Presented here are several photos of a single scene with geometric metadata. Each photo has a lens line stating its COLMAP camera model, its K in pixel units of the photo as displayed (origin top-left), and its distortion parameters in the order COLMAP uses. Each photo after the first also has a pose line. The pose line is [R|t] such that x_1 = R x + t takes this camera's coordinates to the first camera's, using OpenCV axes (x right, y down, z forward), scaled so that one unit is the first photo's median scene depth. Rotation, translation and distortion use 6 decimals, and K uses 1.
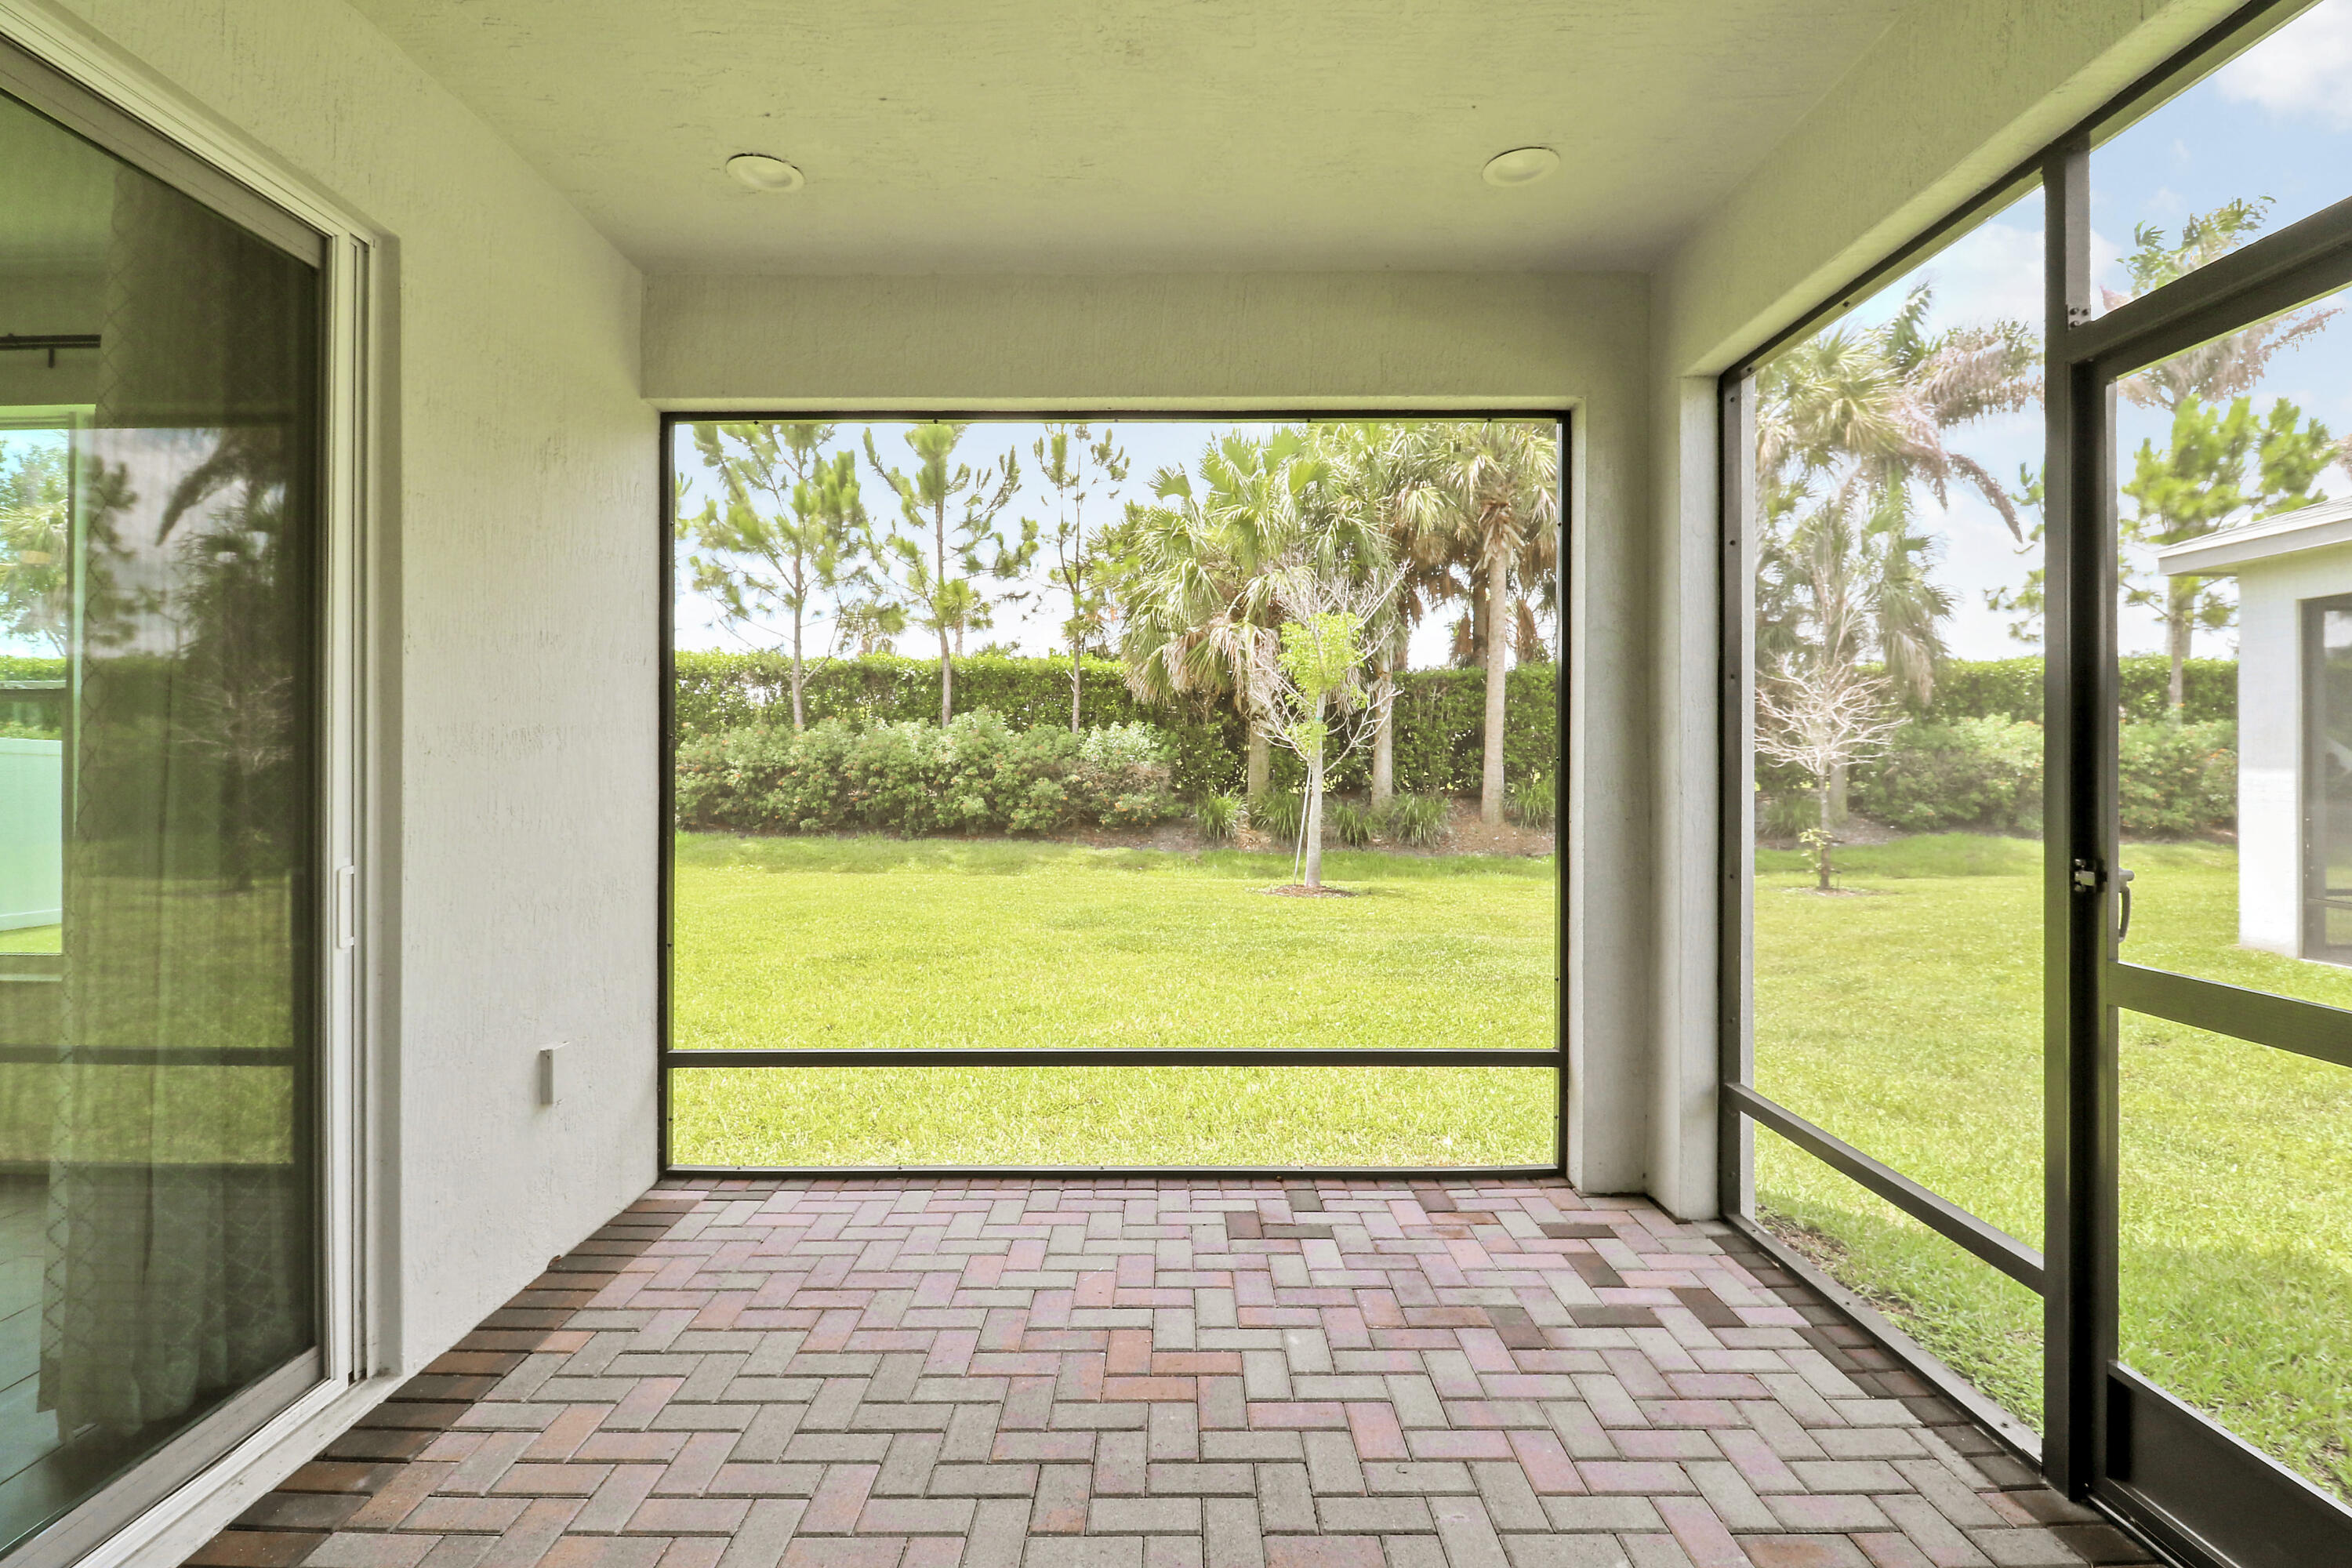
lens RADIAL K [[1098.9, 0, 1189.2], [0, 1098.9, 764.5], [0, 0, 1]] dist [-0.008454, -0.002415]
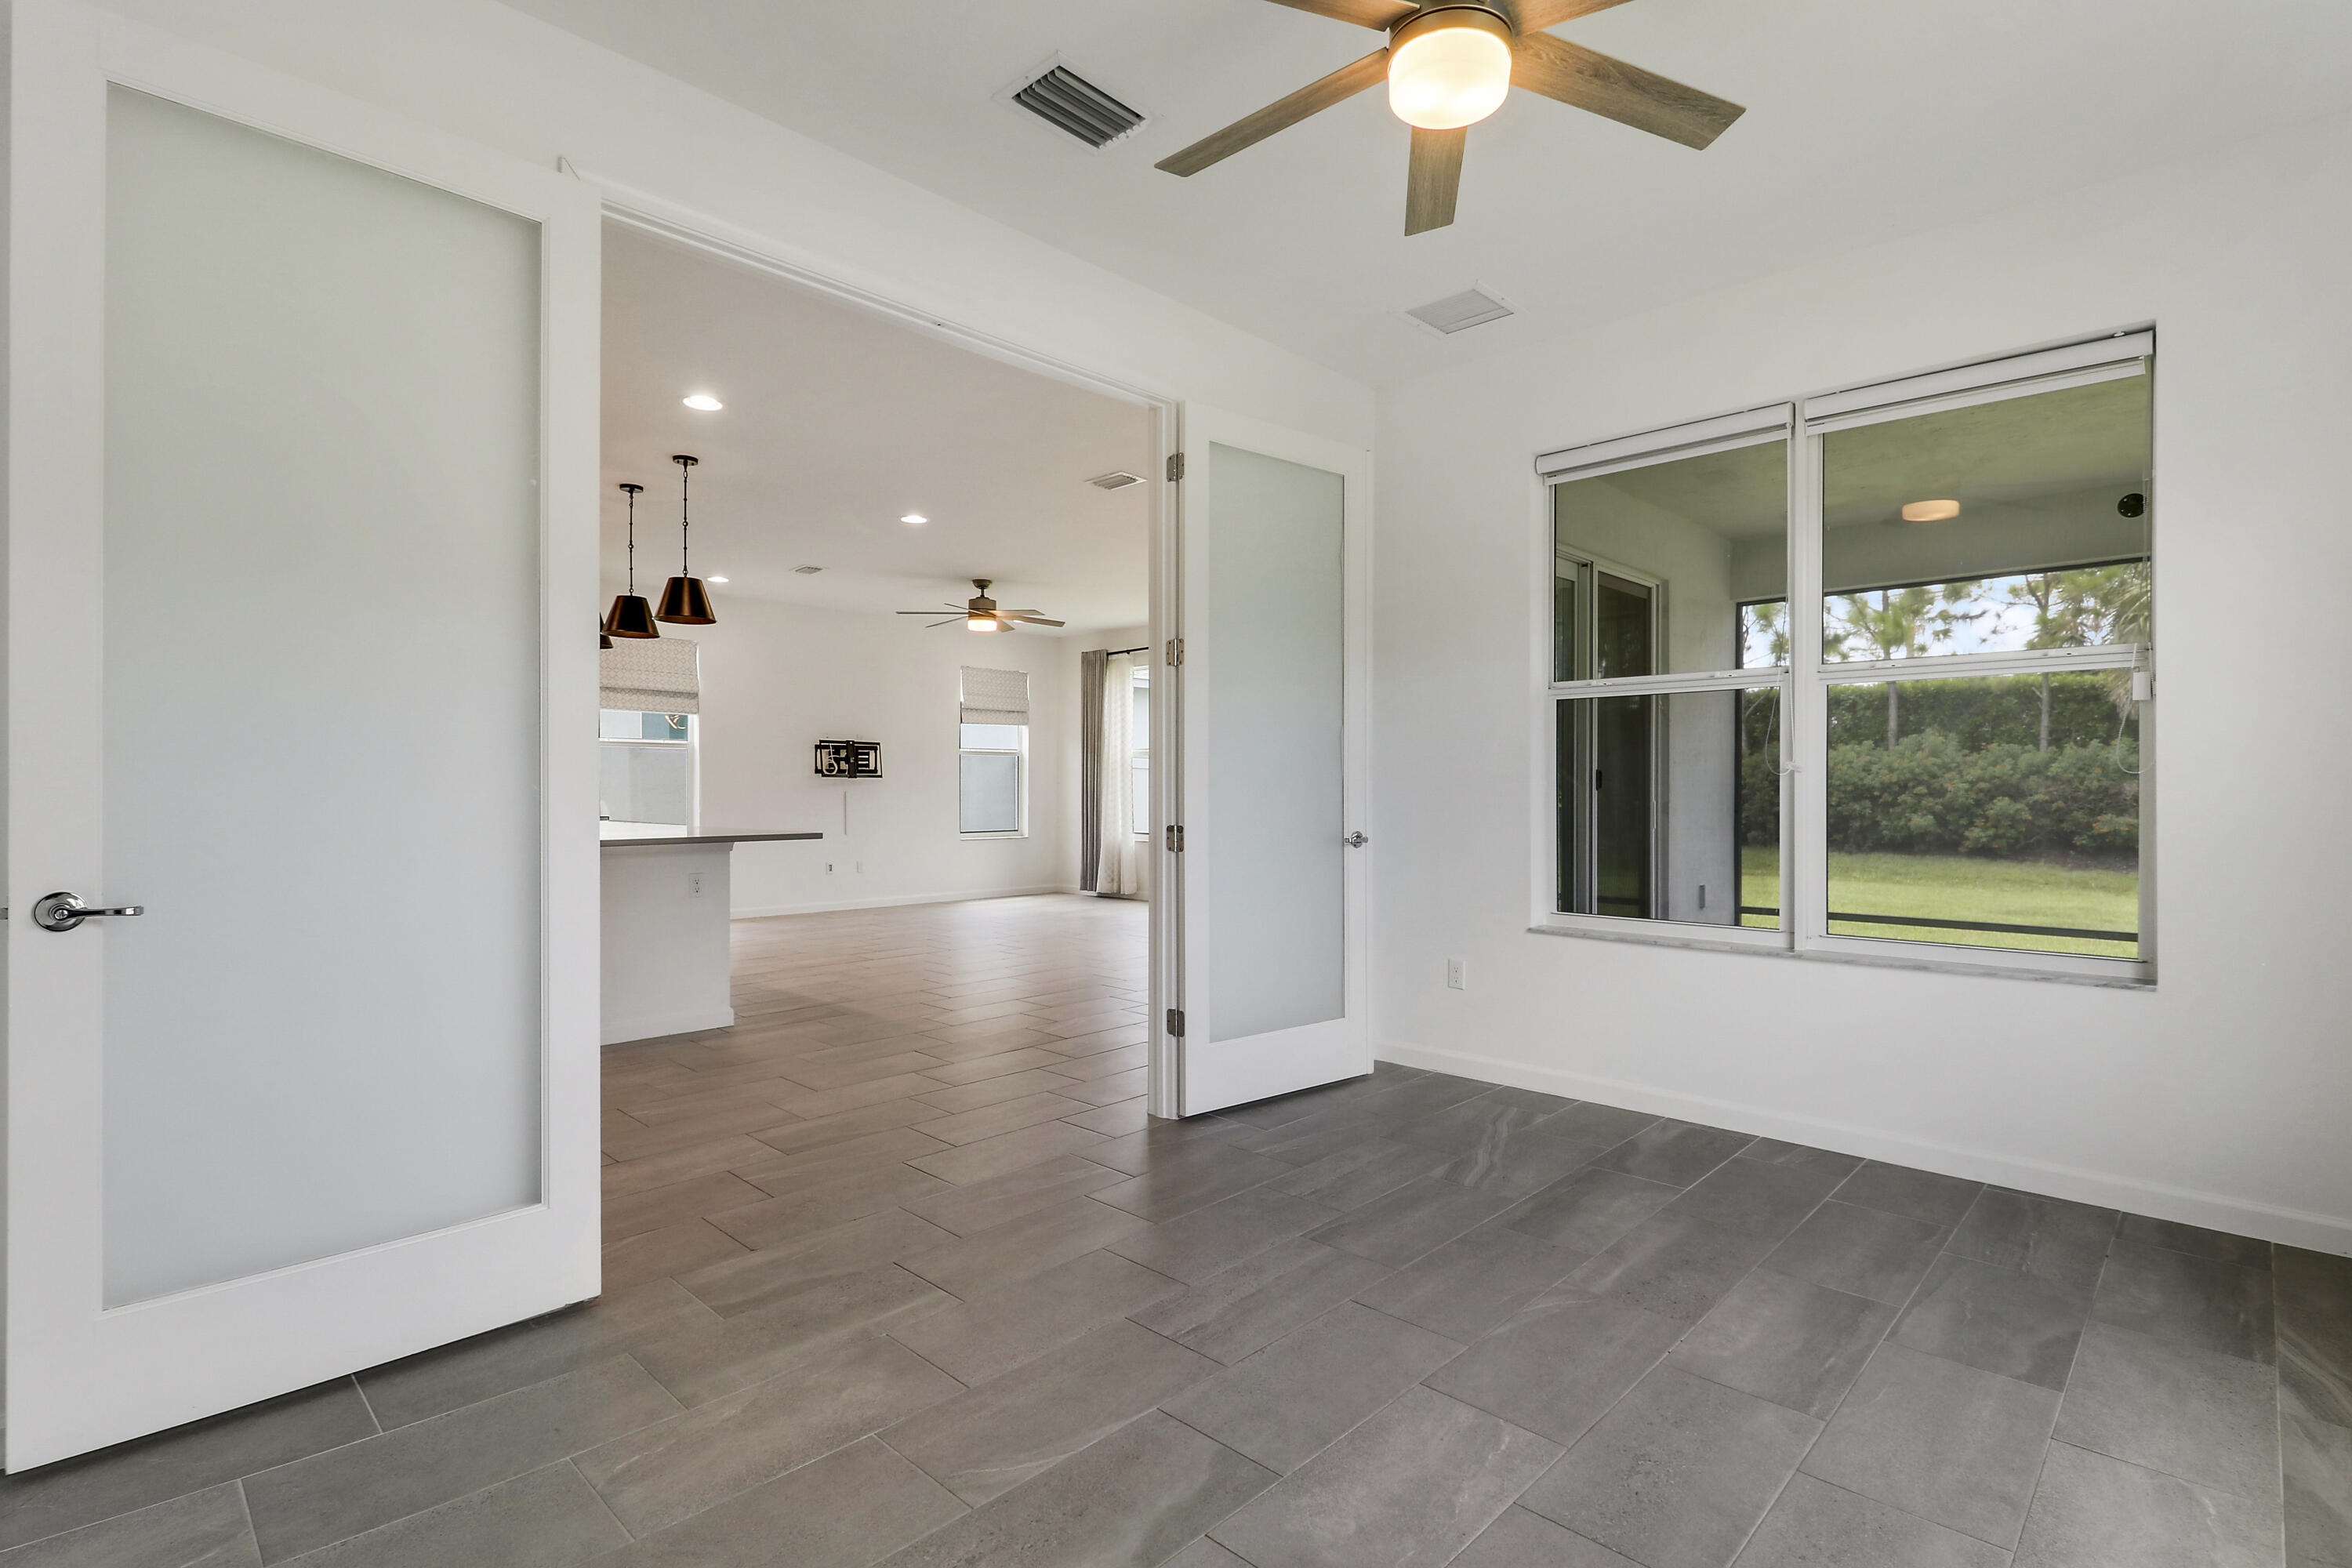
lens RADIAL K [[1157.1, 0, 1178.8], [0, 1157.1, 787.8], [0, 0, 1]] dist [-0.003518, -0.000959]
pose [[0.716647, -0.001256, -0.697435, 0.064480], [-0.002229, 0.999989, -0.004091, 0.009933], [0.697433, 0.004486, 0.716636, -0.286994]]
